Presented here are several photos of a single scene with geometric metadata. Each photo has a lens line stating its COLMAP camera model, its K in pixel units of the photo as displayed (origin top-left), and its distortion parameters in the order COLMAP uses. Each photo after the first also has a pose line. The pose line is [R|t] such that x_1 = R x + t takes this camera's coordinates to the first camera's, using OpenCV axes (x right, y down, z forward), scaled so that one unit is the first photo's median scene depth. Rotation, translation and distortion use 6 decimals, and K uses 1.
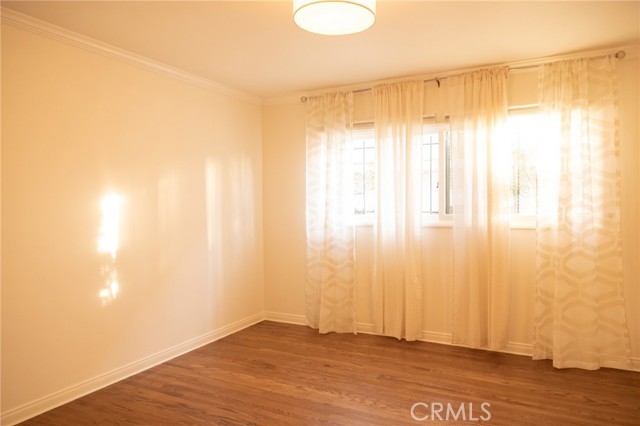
lens RADIAL K [[438.2, 0, 320.0], [0, 438.2, 213.0], [0, 0, 1]] dist [0.001548, 0.000344]
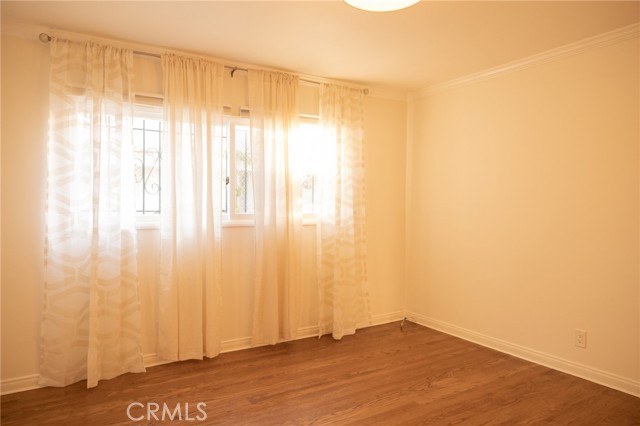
lens RADIAL K [[438.2, 0, 320.0], [0, 438.2, 213.0], [0, 0, 1]] dist [0.001548, 0.000344]
pose [[0.510674, -0.007484, 0.859742, -0.509030], [0.012438, 0.999922, 0.001316, 0.004644], [-0.859684, 0.010021, 0.510727, 0.421389]]
